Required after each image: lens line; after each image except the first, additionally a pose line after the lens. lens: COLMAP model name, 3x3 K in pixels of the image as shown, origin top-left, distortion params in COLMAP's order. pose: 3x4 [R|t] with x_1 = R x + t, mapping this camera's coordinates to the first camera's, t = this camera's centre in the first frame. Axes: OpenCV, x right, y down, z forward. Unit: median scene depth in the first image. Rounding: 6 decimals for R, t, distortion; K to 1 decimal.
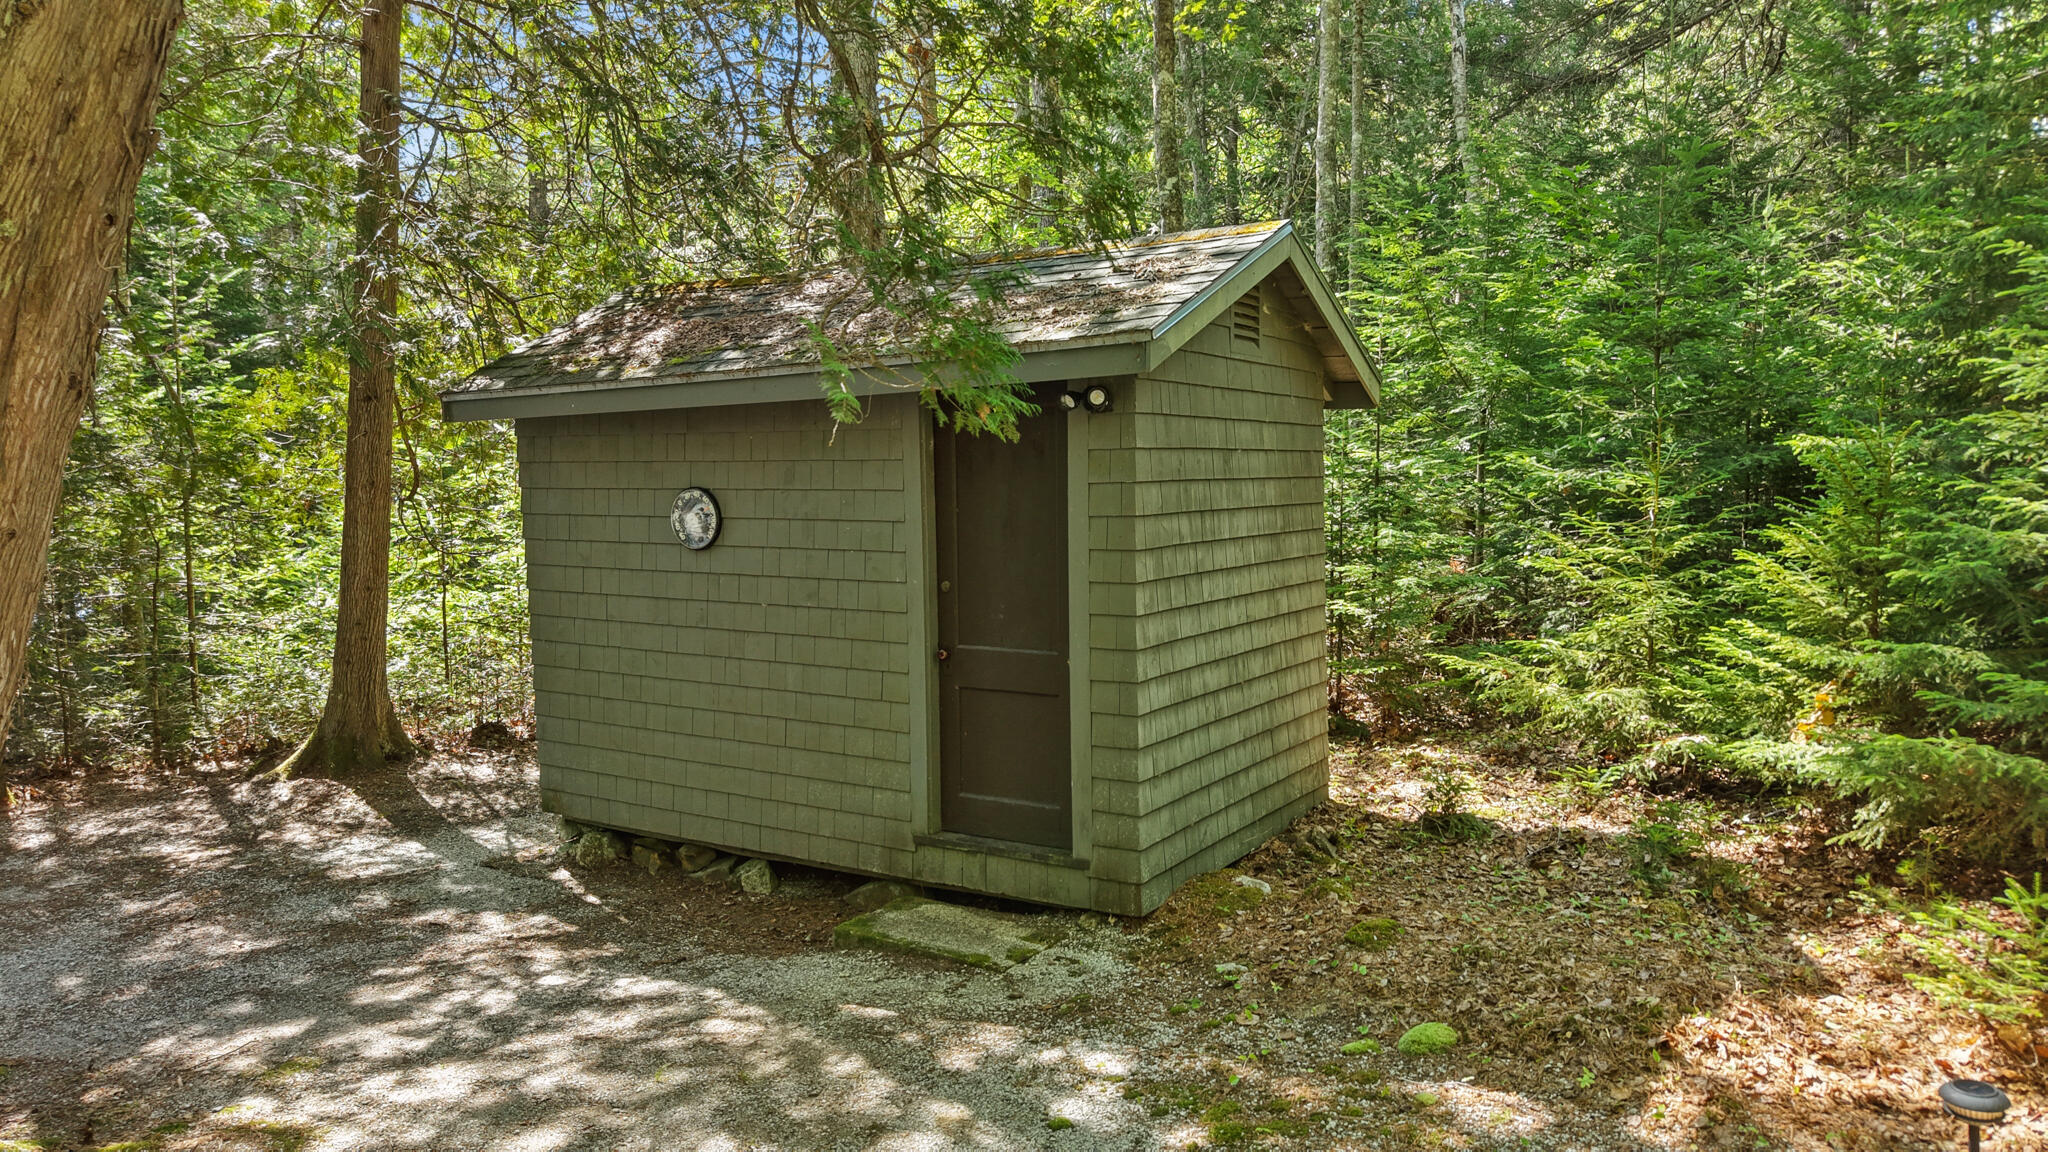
lens RADIAL K [[1385.8, 0, 1010.8], [0, 1385.8, 580.0], [0, 0, 1]] dist [0.000096, -0.001160]
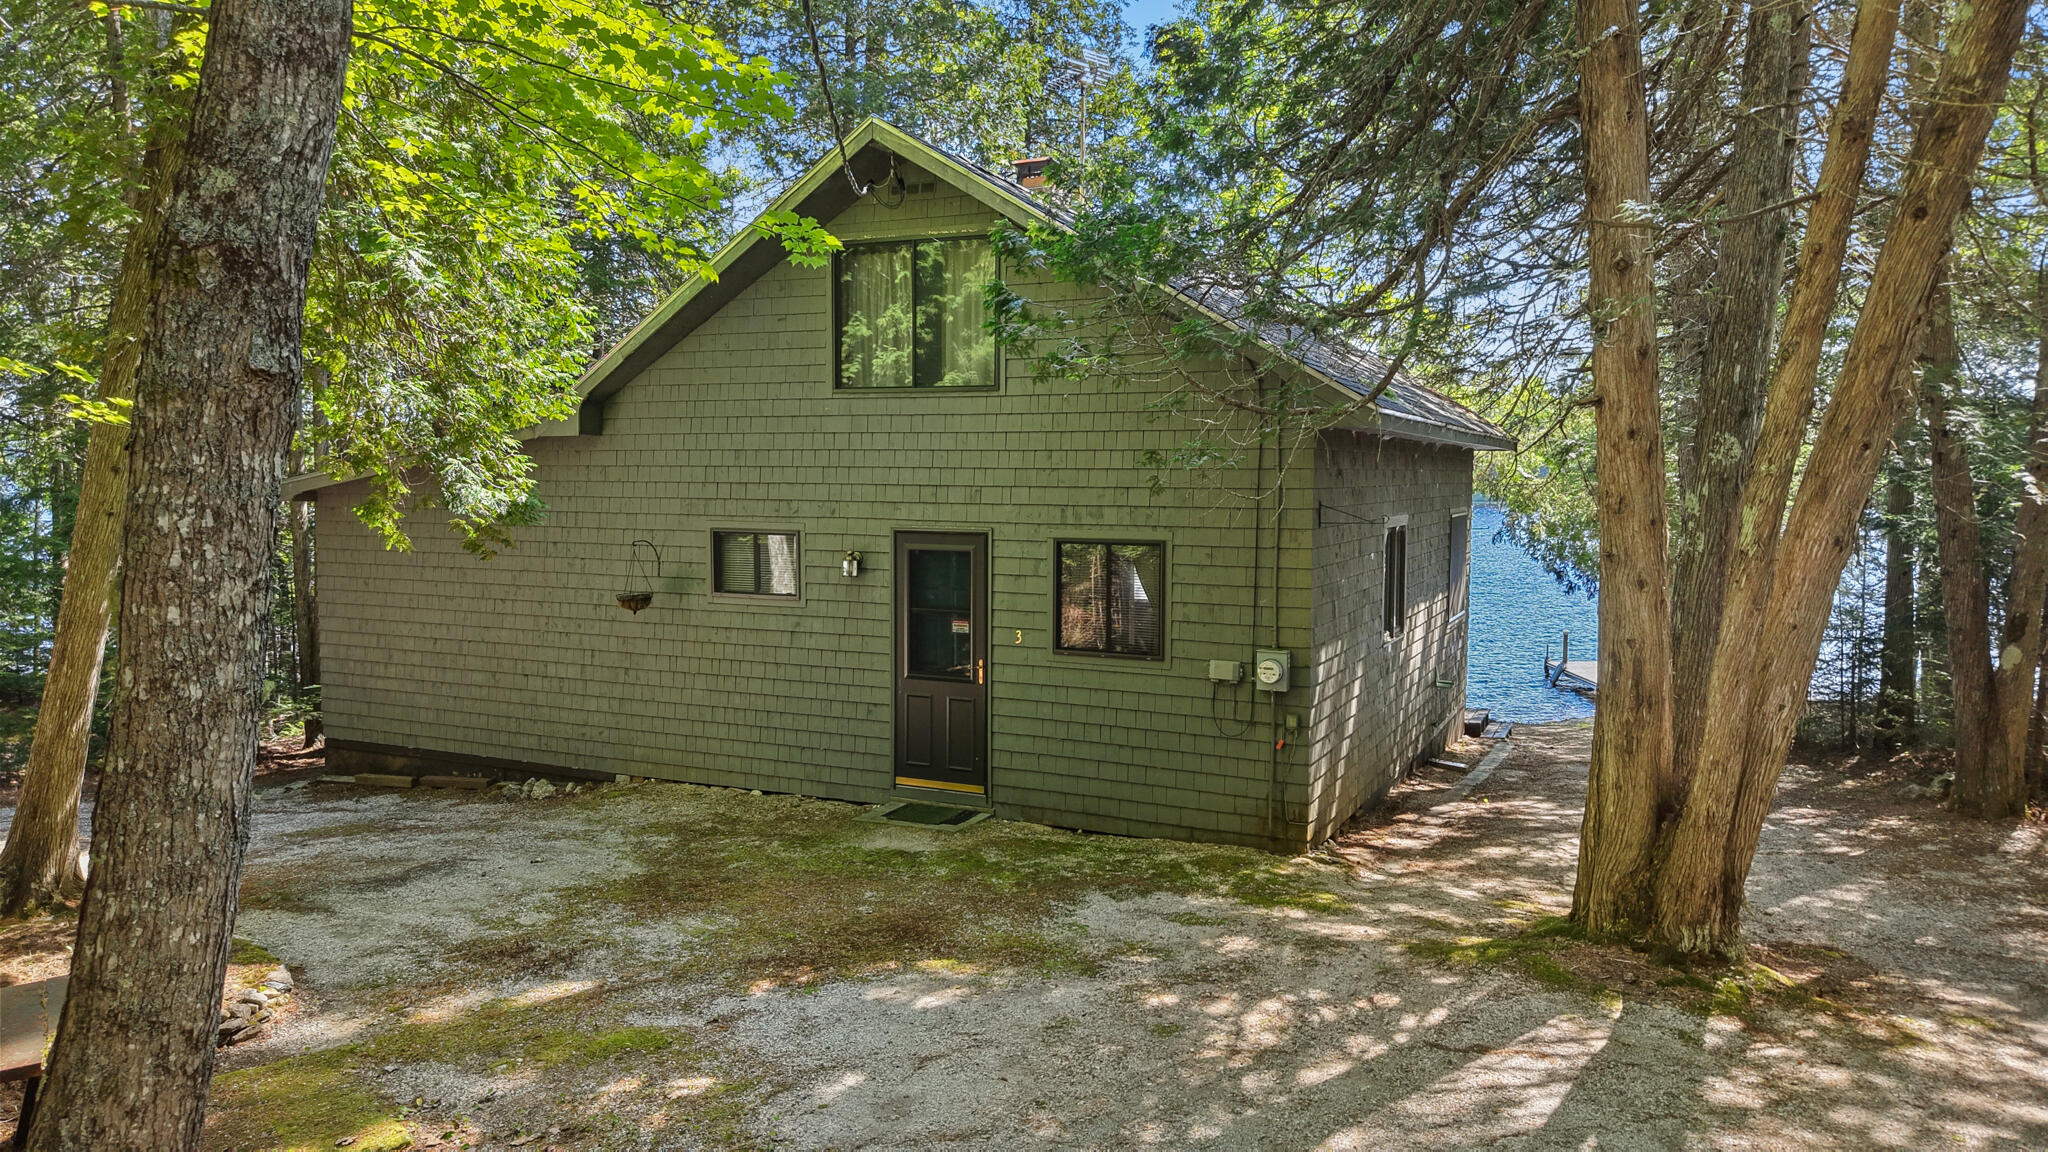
lens RADIAL K [[1417.7, 0, 1018.5], [0, 1417.7, 566.0], [0, 0, 1]] dist [0.013865, -0.007597]
pose [[0.138070, 0.070327, -0.987922, 0.802190], [-0.093242, 0.993969, 0.057727, -0.105138], [0.986024, 0.084146, 0.143794, -0.213816]]
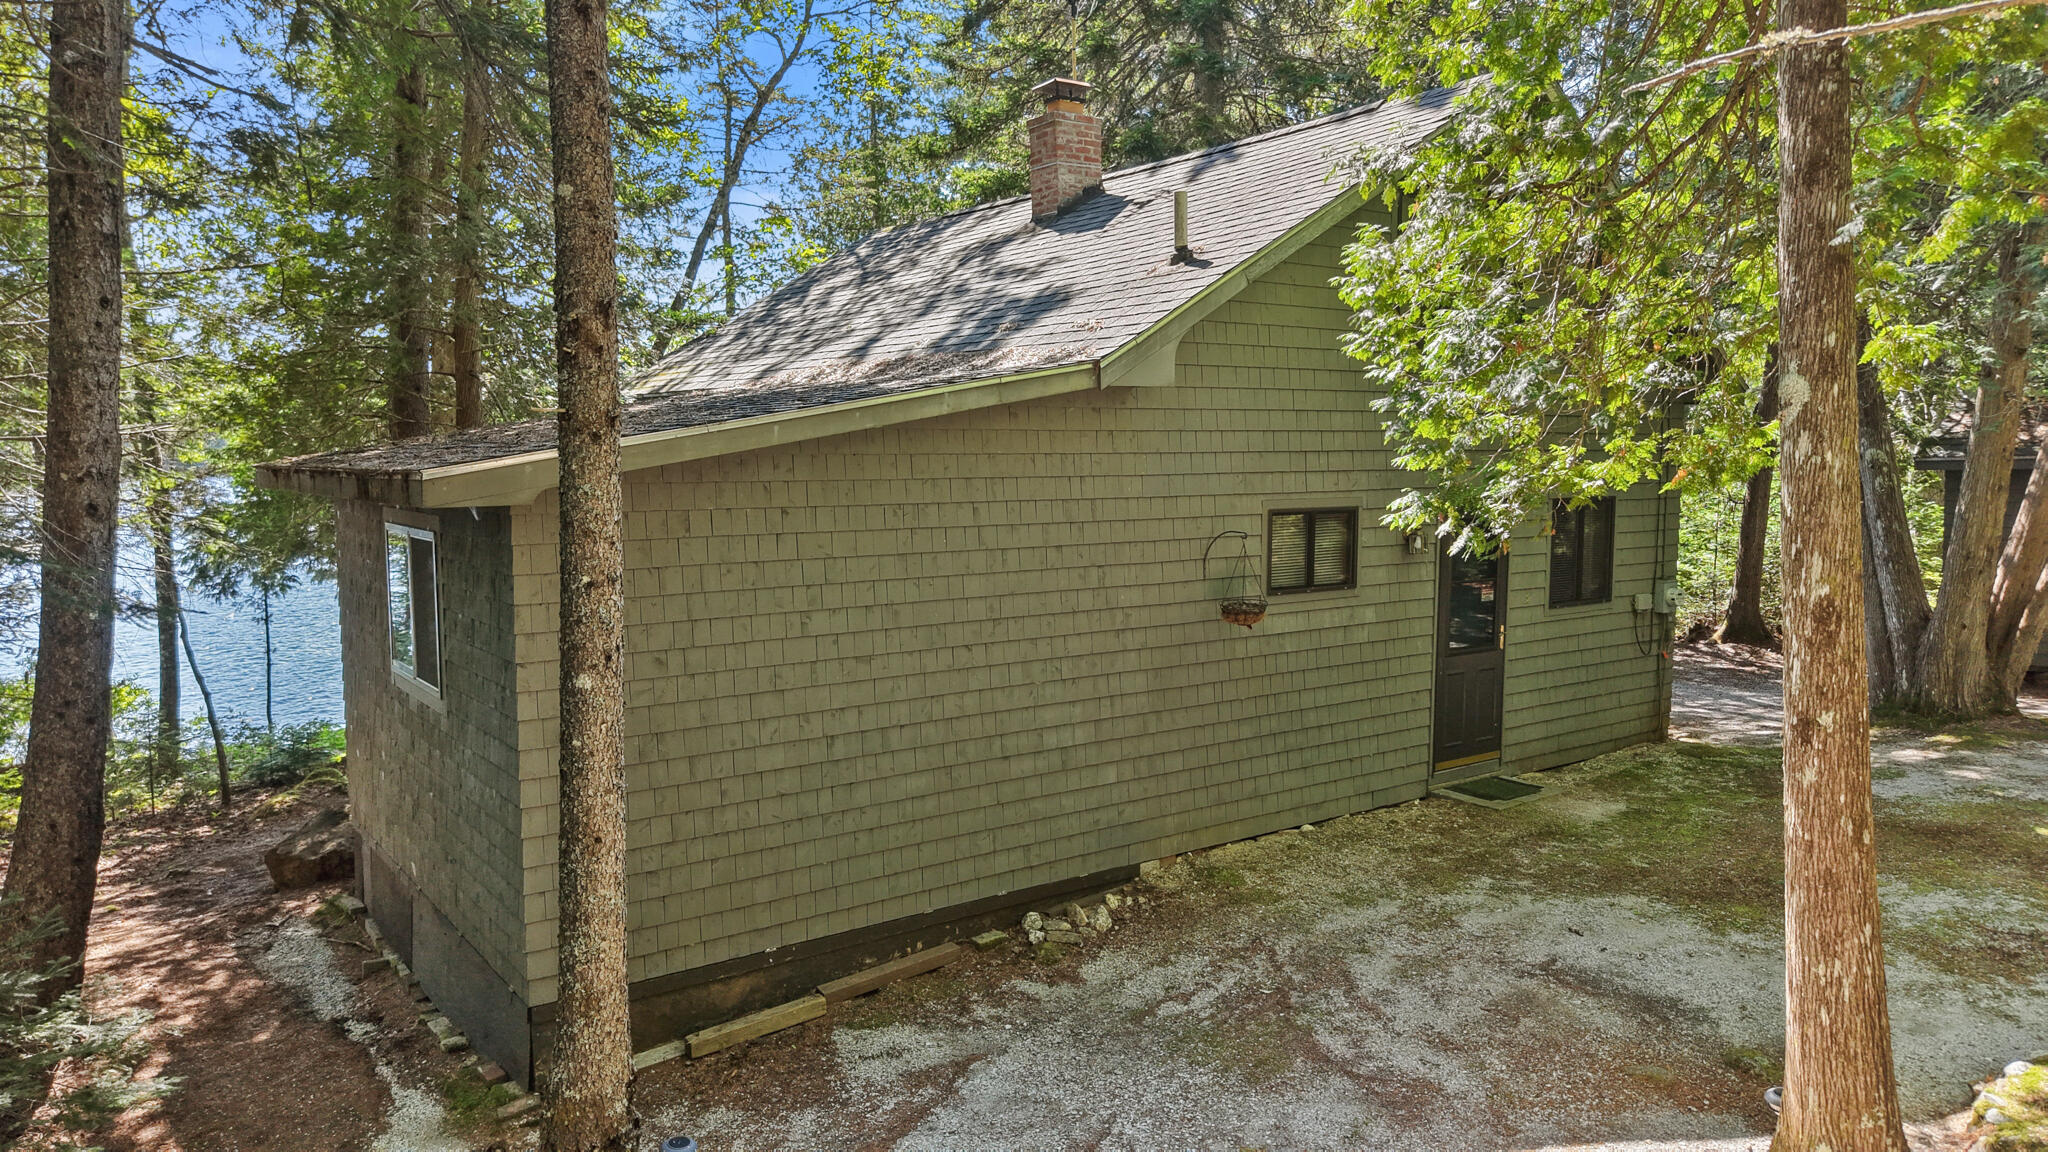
lens RADIAL K [[1417.7, 0, 1018.5], [0, 1417.7, 566.0], [0, 0, 1]] dist [0.013865, -0.007597]
pose [[0.949444, 0.039075, -0.311496, -1.727561], [-0.040992, 0.999159, 0.000393, 0.139695], [0.311249, 0.012396, 0.950247, -2.618902]]
